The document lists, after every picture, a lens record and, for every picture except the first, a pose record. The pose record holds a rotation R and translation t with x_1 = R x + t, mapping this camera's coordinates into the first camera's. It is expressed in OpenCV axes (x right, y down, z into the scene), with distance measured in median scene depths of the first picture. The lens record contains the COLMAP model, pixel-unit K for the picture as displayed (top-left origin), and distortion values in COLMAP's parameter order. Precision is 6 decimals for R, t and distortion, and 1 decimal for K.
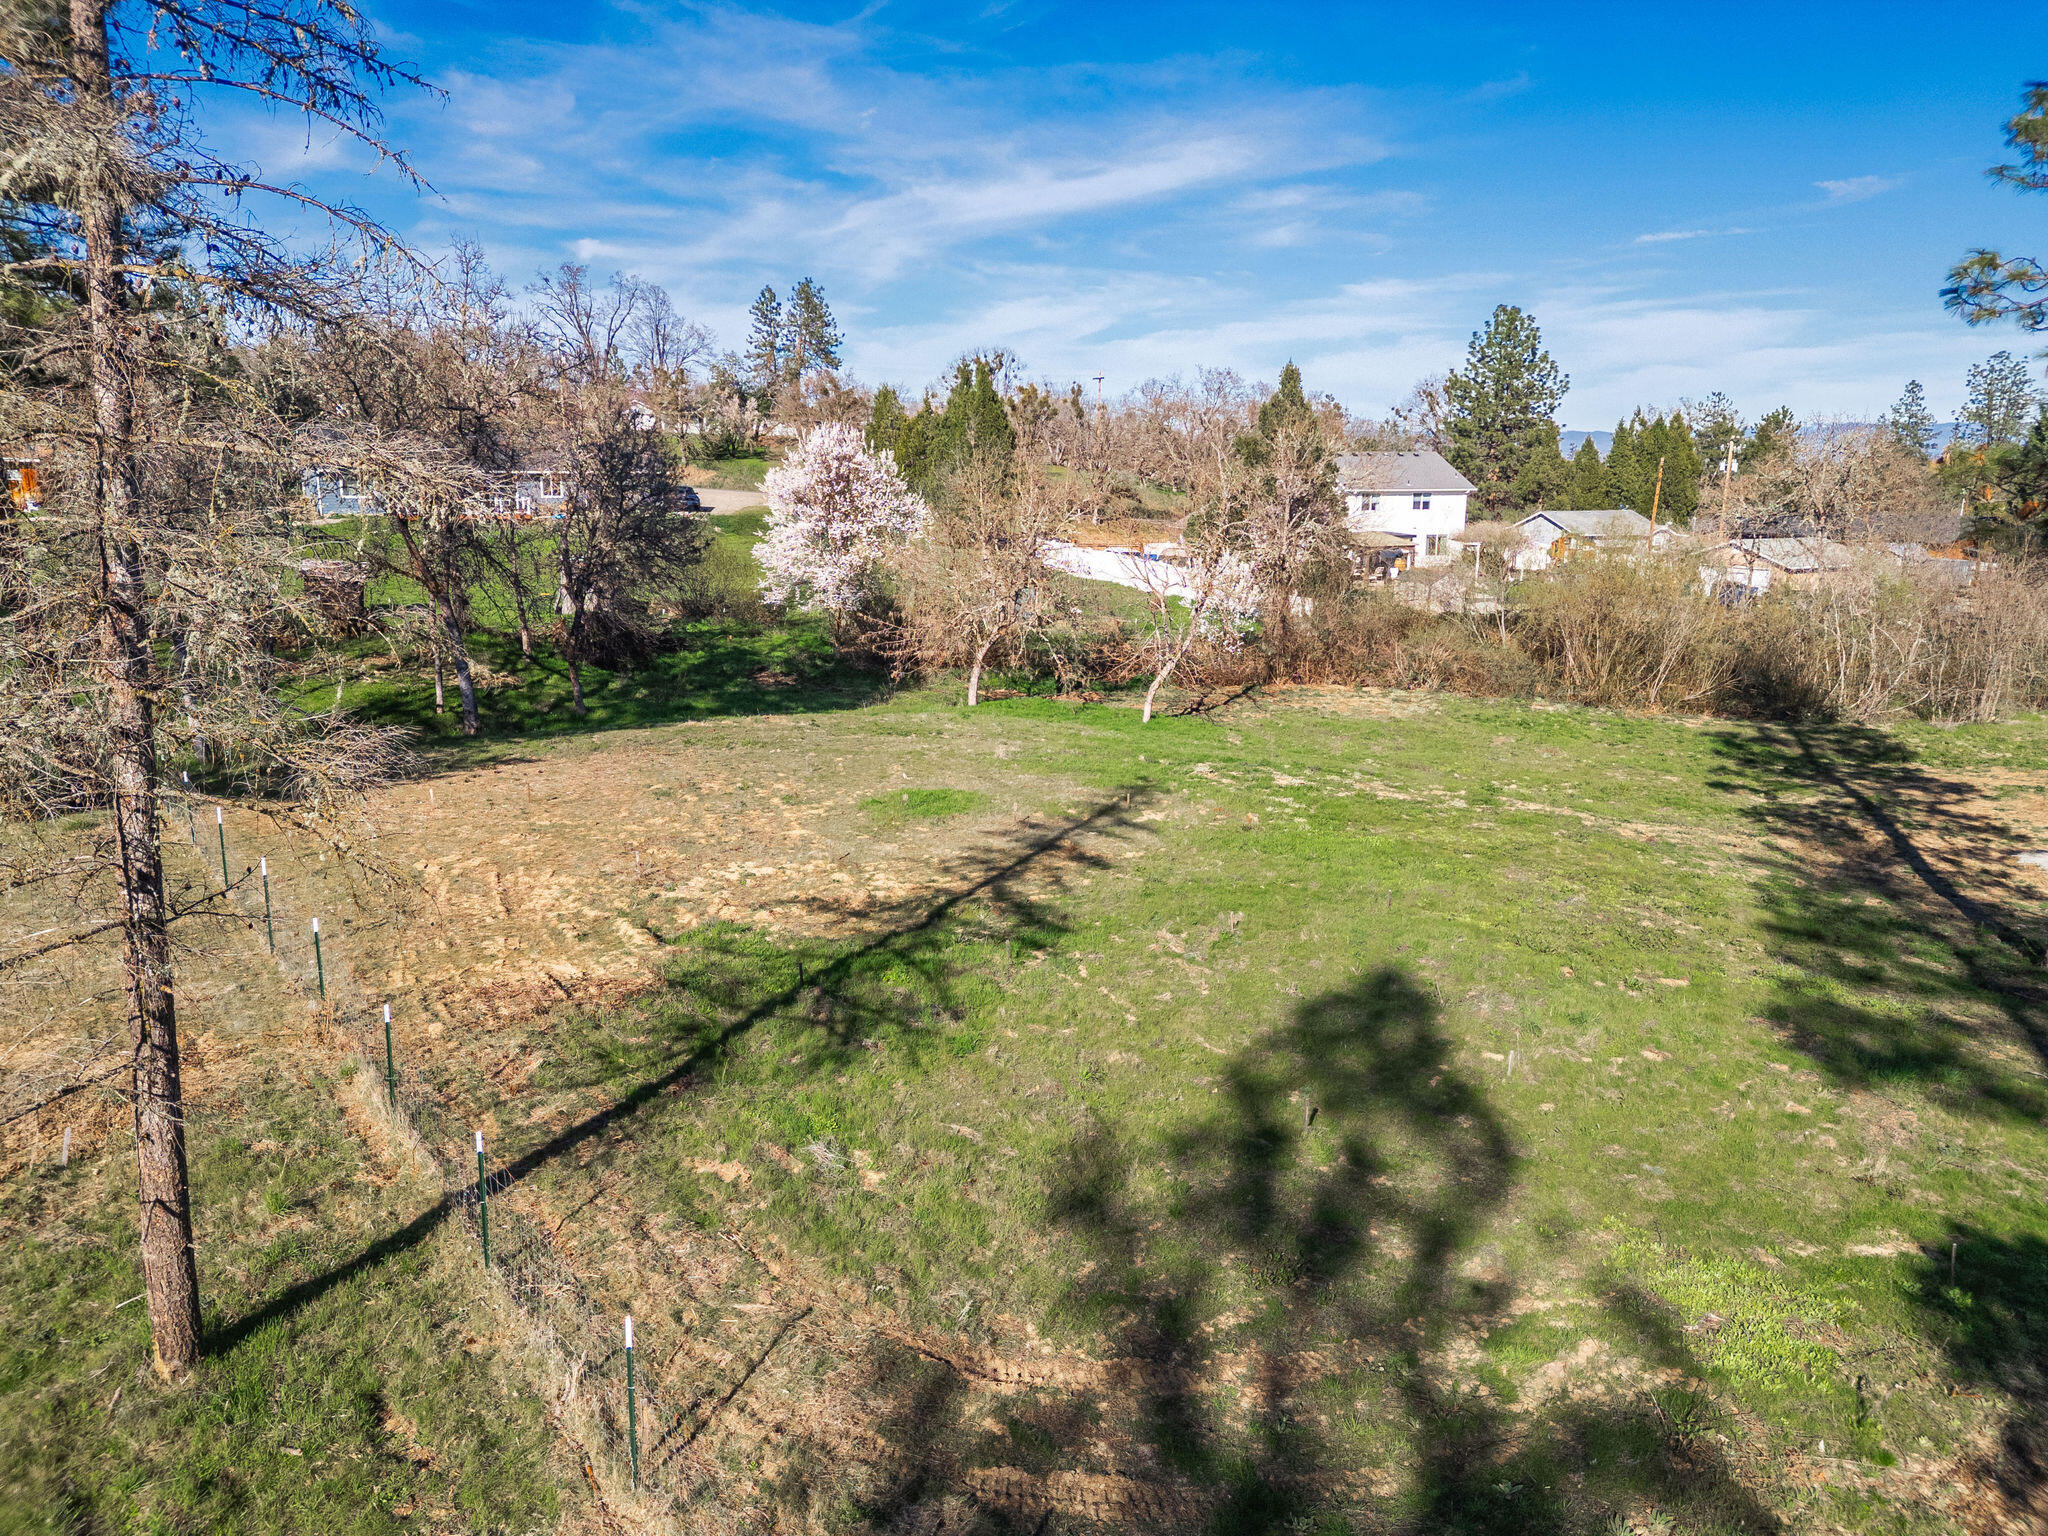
lens RADIAL K [[1436.3, 0, 1024.6], [0, 1436.3, 764.4], [0, 0, 1]] dist [0.068470, -0.061576]
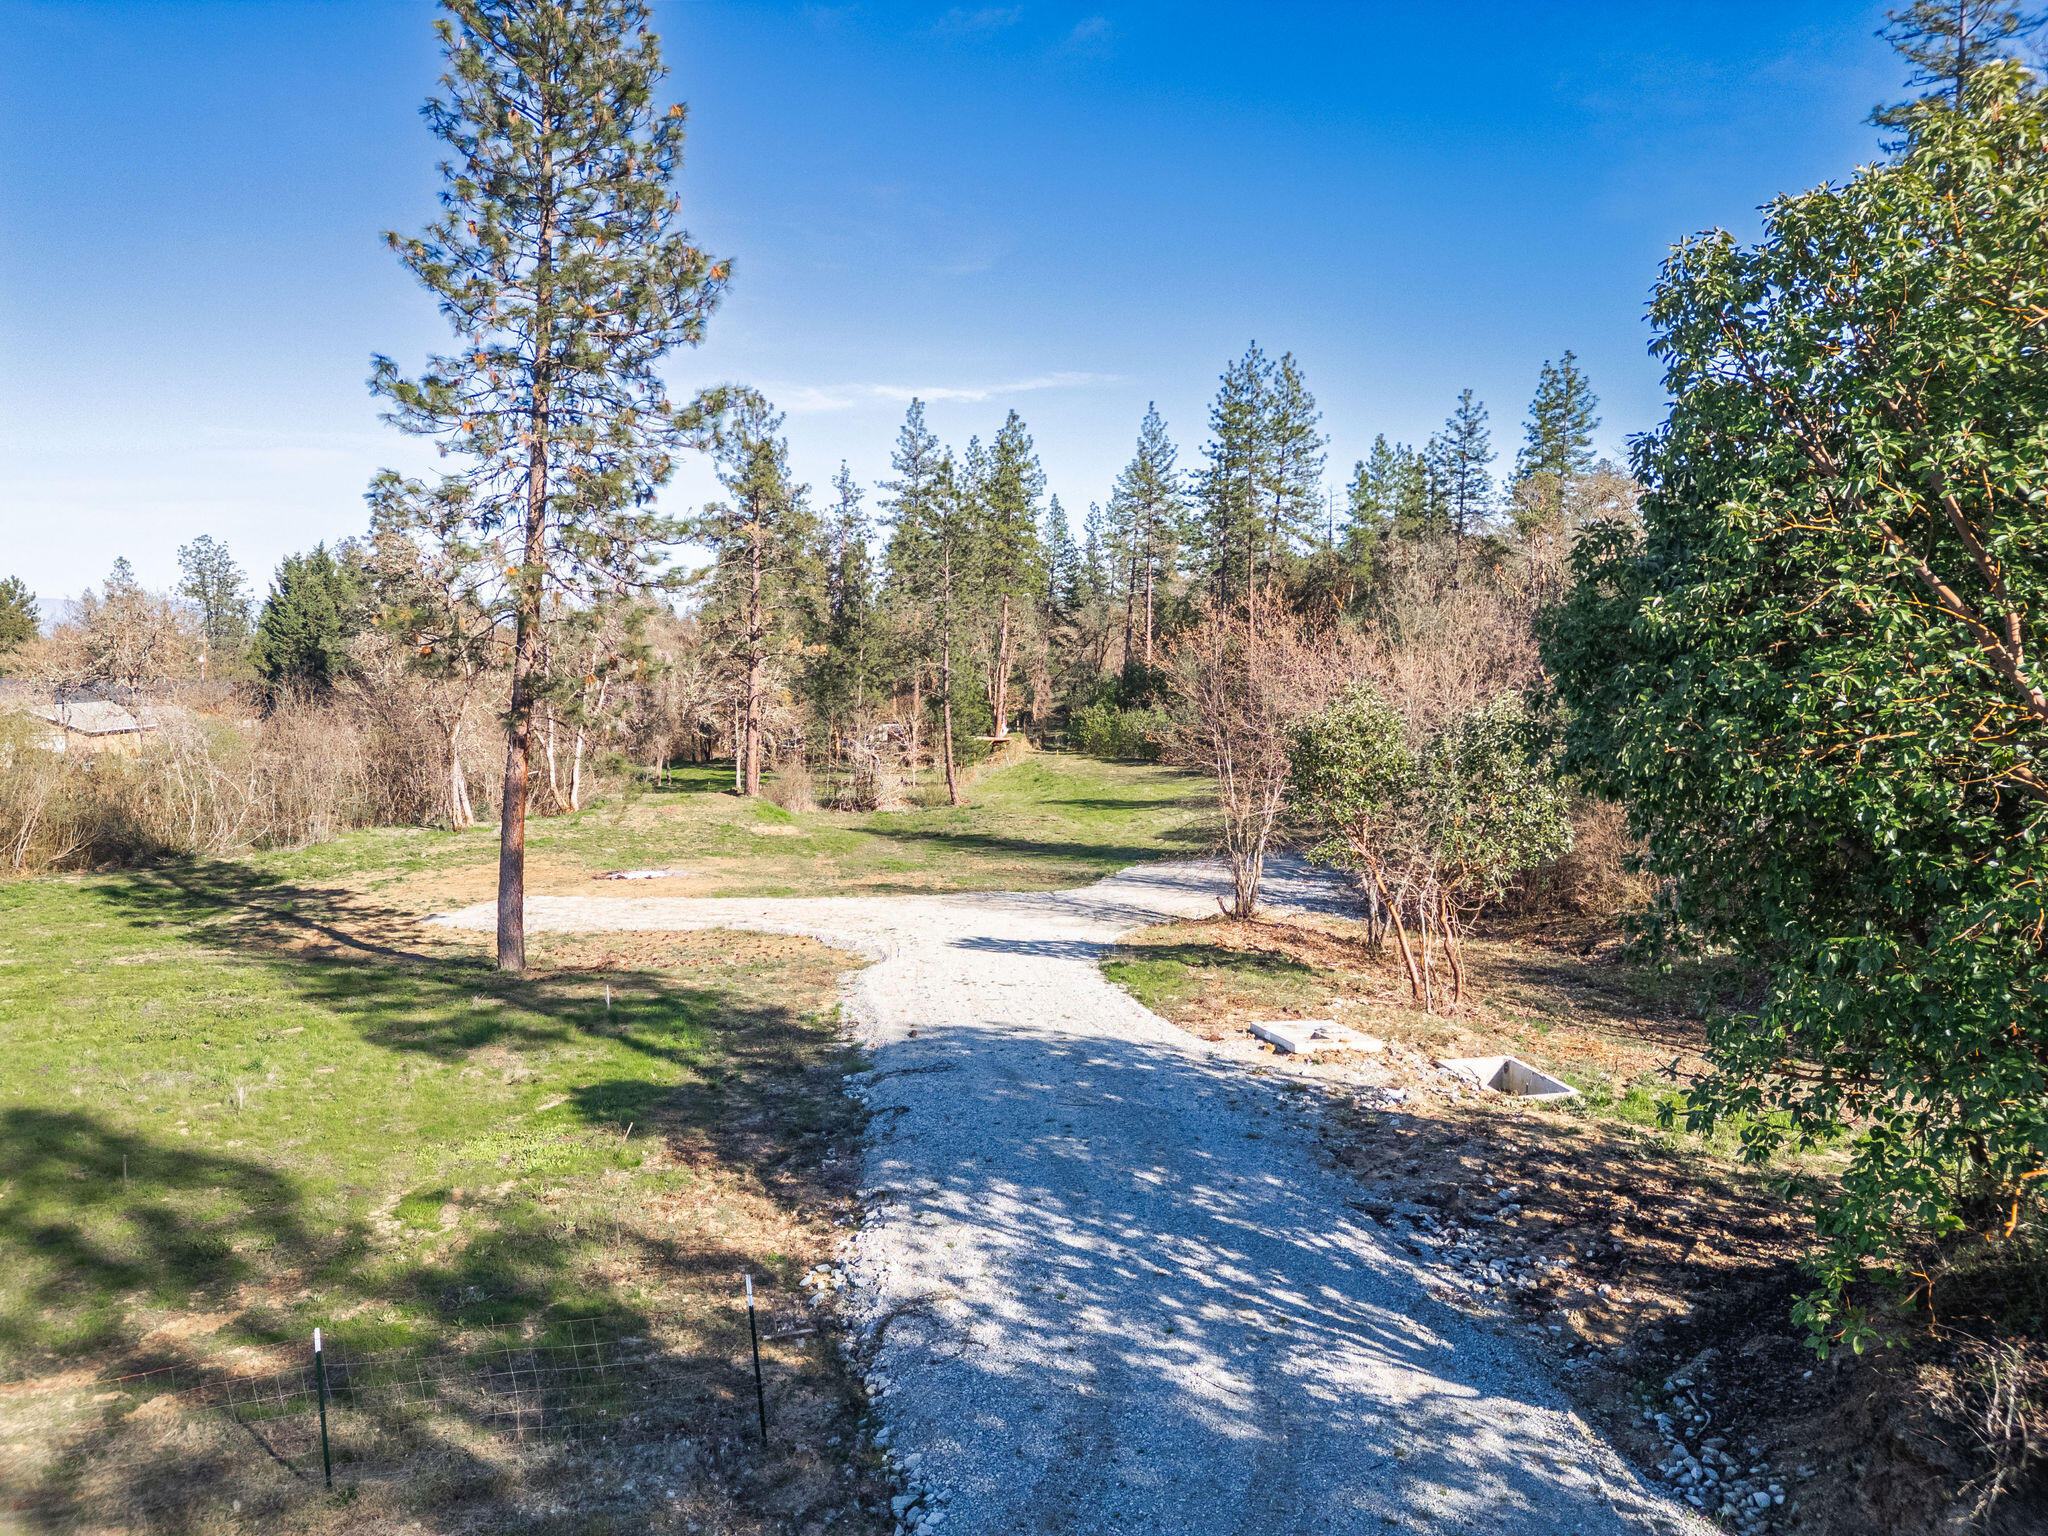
lens RADIAL K [[1436.3, 0, 1024.6], [0, 1436.3, 764.4], [0, 0, 1]] dist [0.068470, -0.061576]
pose [[0.452088, -0.082771, 0.888125, -0.110413], [0.185779, 0.982587, -0.002993, 0.014929], [-0.872412, 0.166348, 0.459592, -0.042692]]
